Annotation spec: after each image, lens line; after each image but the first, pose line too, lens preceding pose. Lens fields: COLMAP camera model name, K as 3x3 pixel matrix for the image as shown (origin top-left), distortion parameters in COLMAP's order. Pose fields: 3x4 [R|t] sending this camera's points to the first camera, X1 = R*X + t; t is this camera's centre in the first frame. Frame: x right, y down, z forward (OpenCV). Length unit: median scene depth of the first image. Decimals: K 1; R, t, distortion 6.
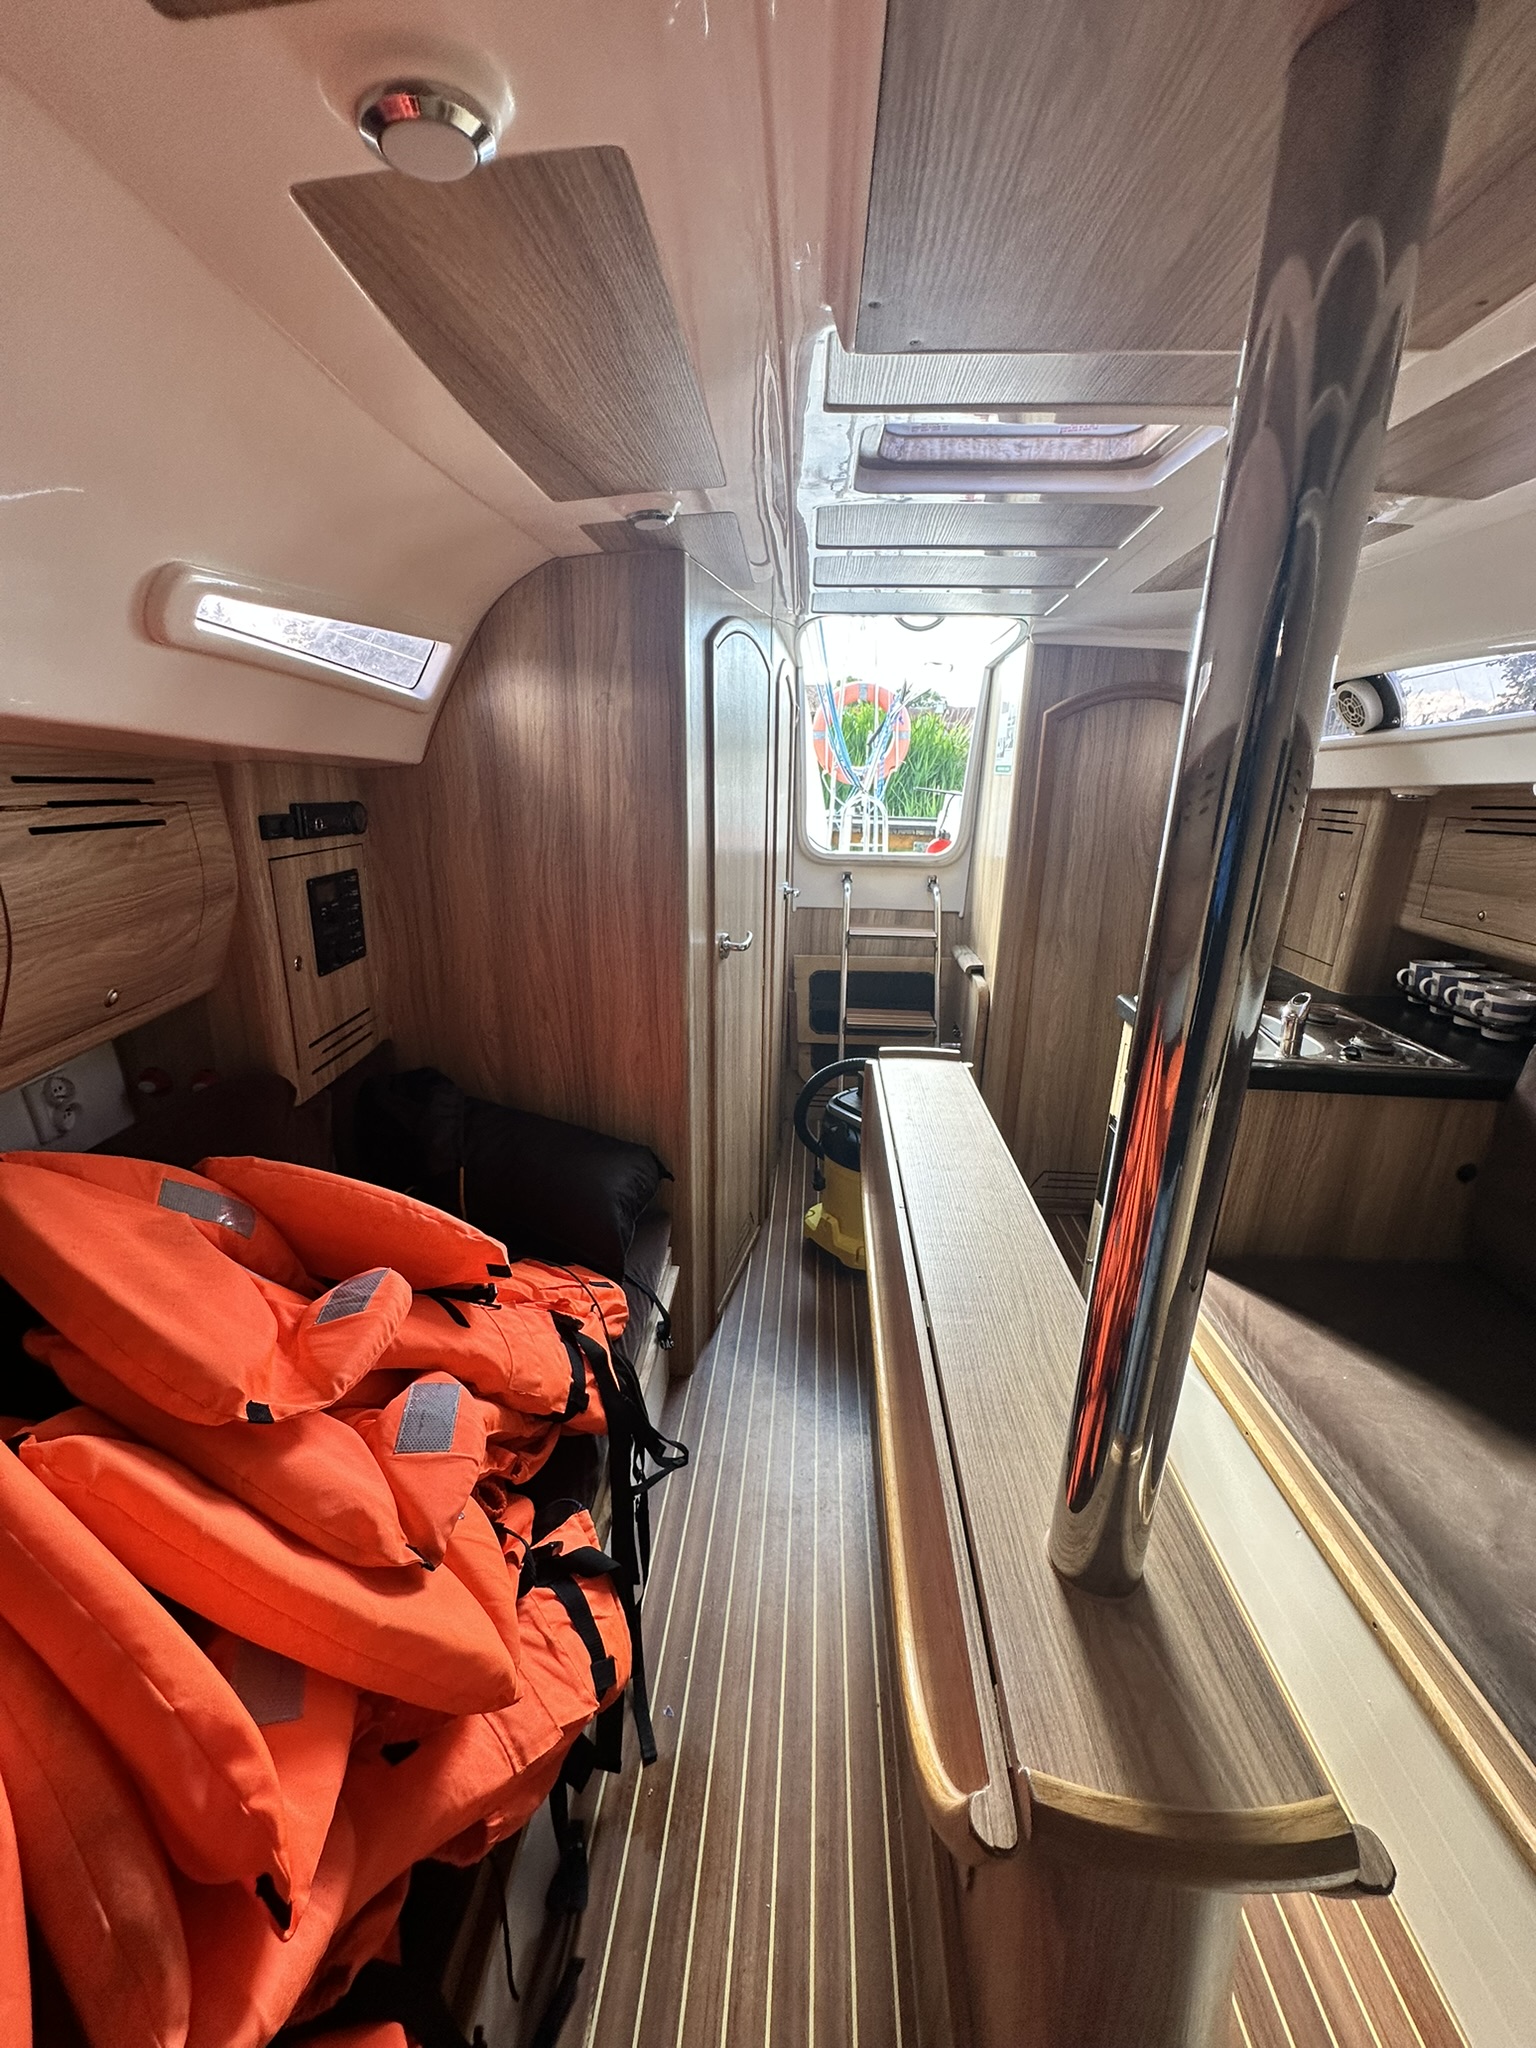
lens RADIAL K [[818.9, 0, 770.1], [0, 818.9, 1021.9], [0, 0, 1]] dist [-0.002417, -0.000242]
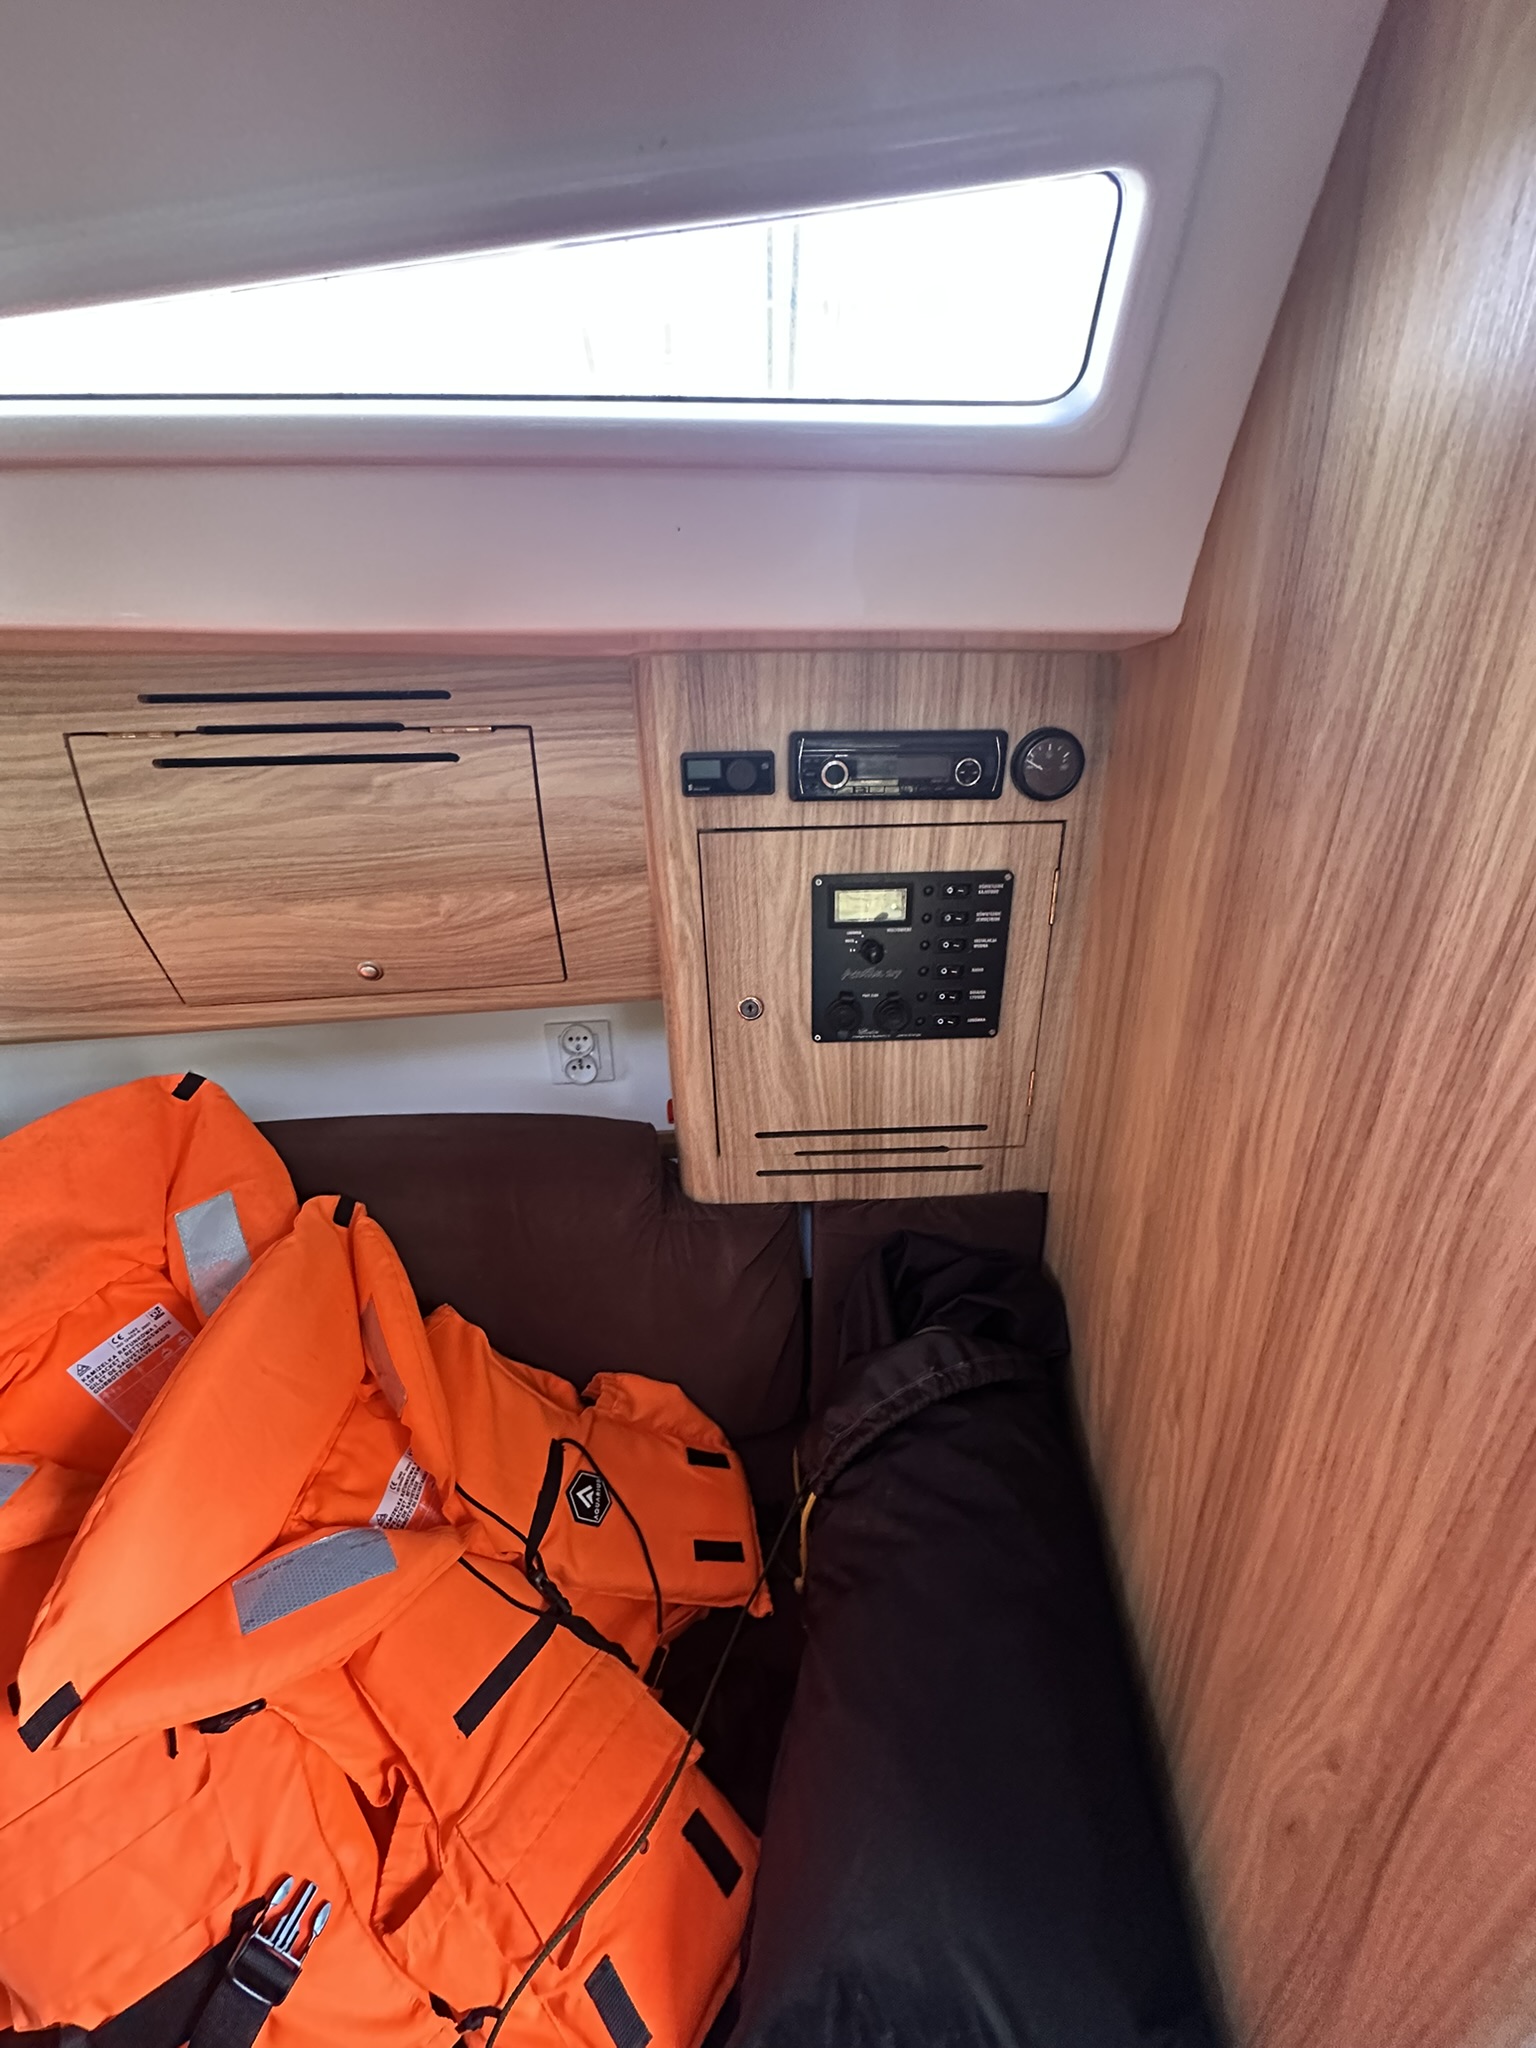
lens RADIAL K [[818.9, 0, 770.1], [0, 818.9, 1021.9], [0, 0, 1]] dist [-0.002417, -0.000242]
pose [[-0.013202, 0.380456, -0.924705, -0.026551], [-0.263351, 0.890812, 0.370271, -0.277670], [0.964610, 0.248410, 0.088434, 0.938591]]
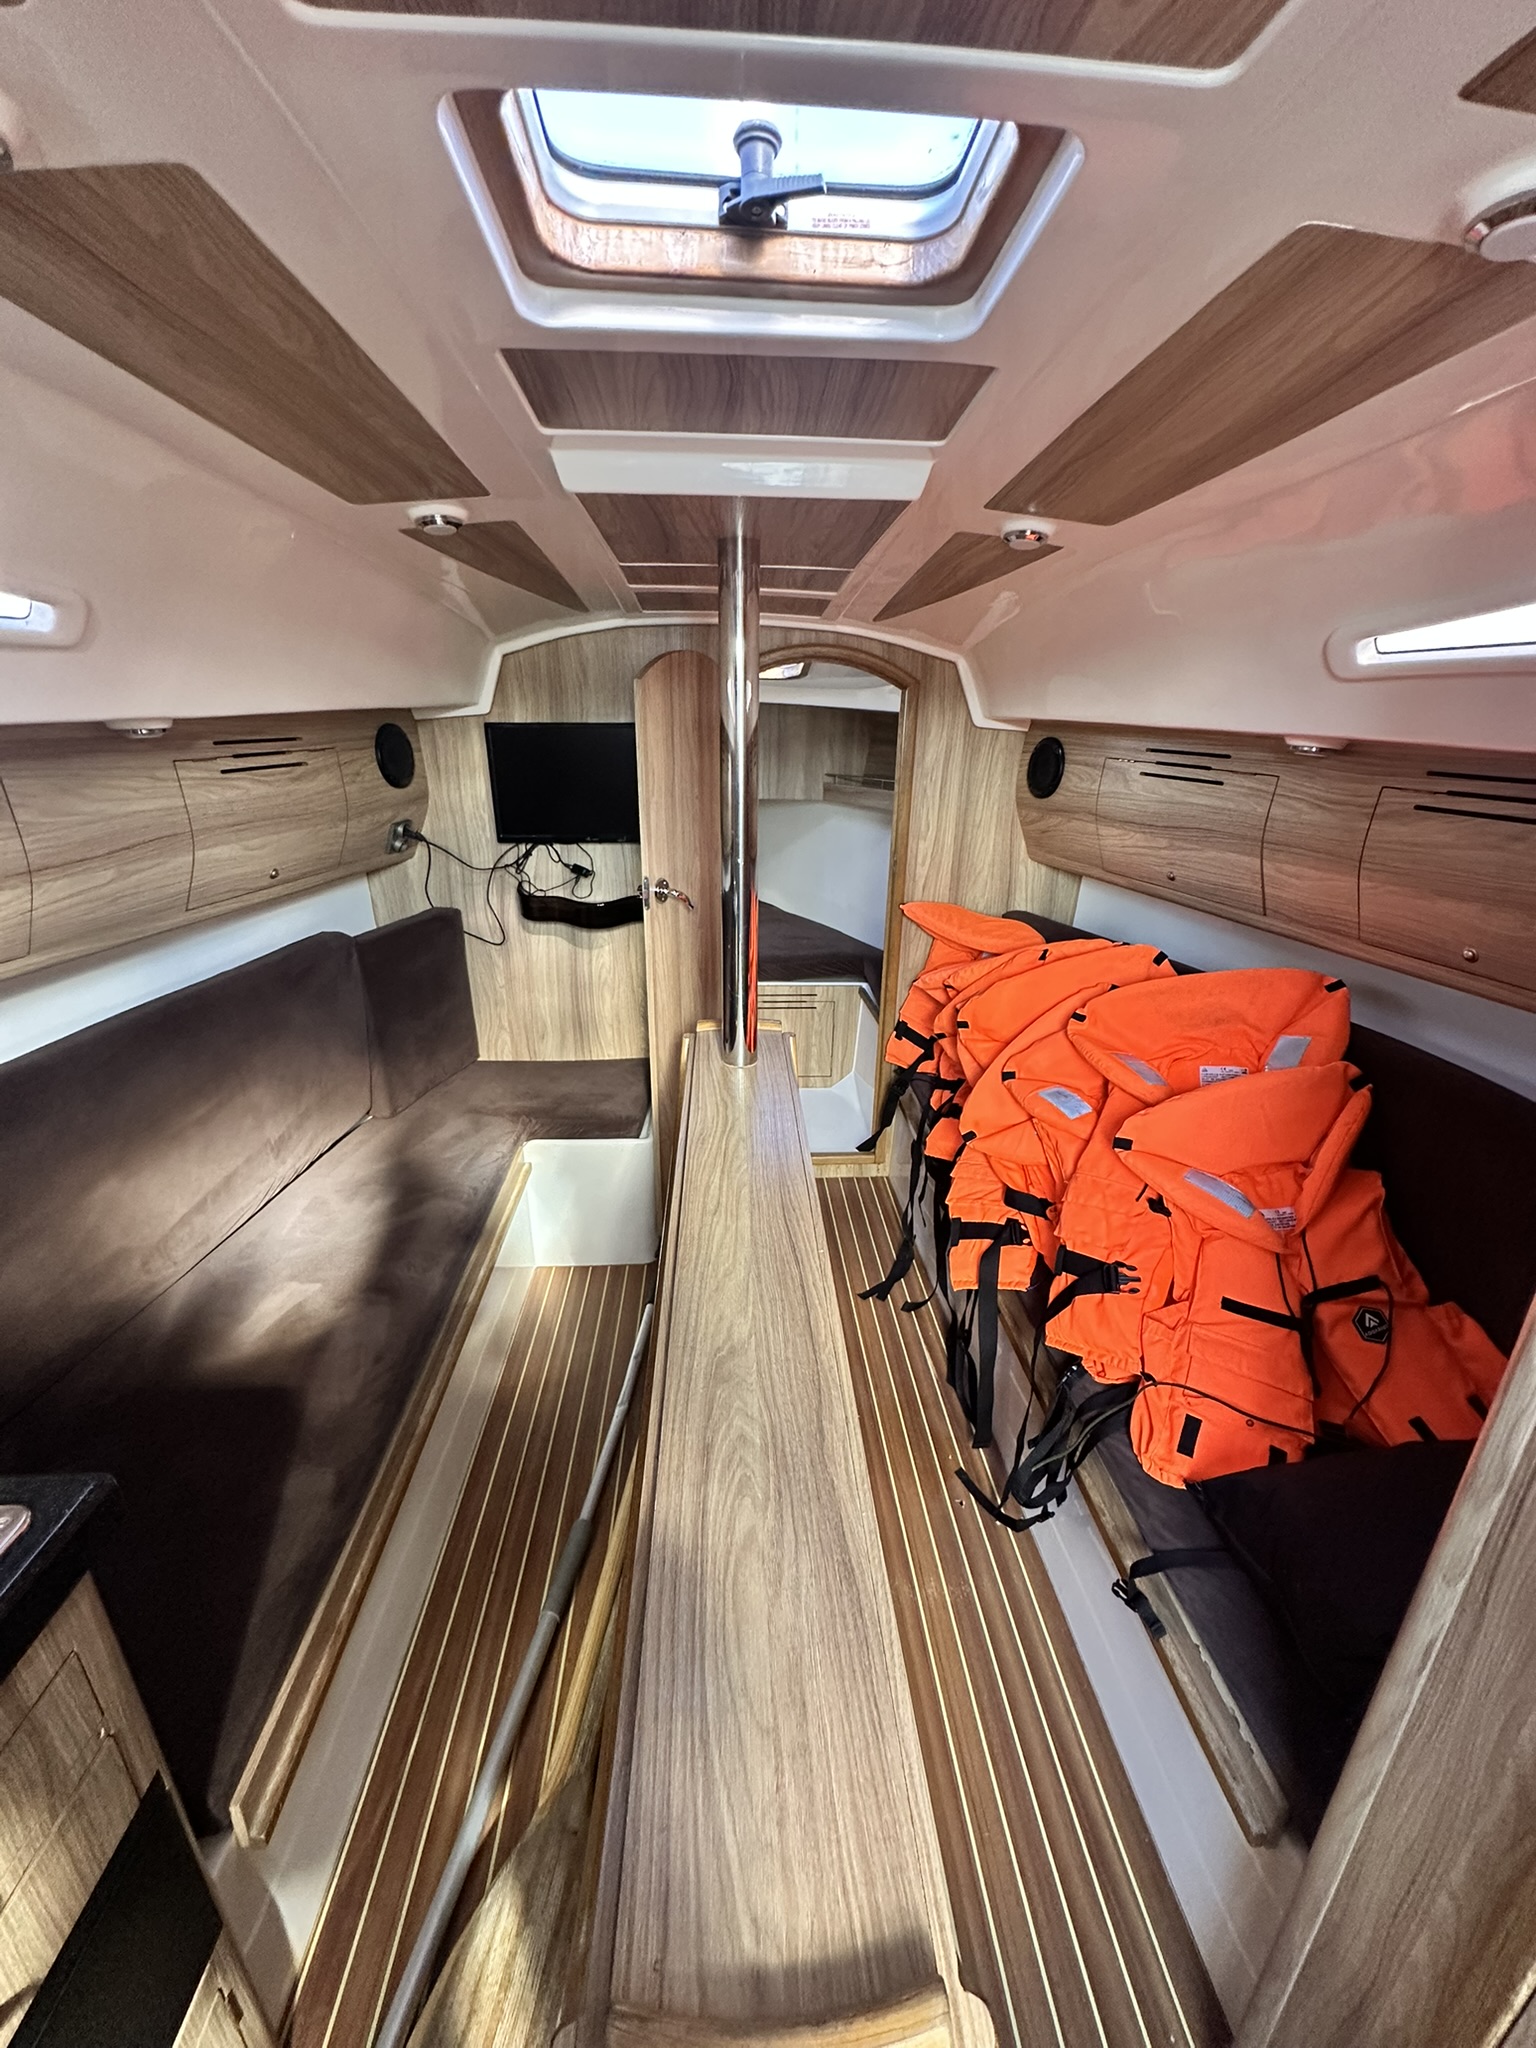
lens RADIAL K [[818.9, 0, 770.1], [0, 818.9, 1021.9], [0, 0, 1]] dist [-0.002417, -0.000242]
pose [[-0.992192, 0.018739, -0.123307, 0.282605], [-0.060078, 0.794584, 0.604175, -0.448727], [0.109299, 0.606865, -0.787254, 1.358954]]
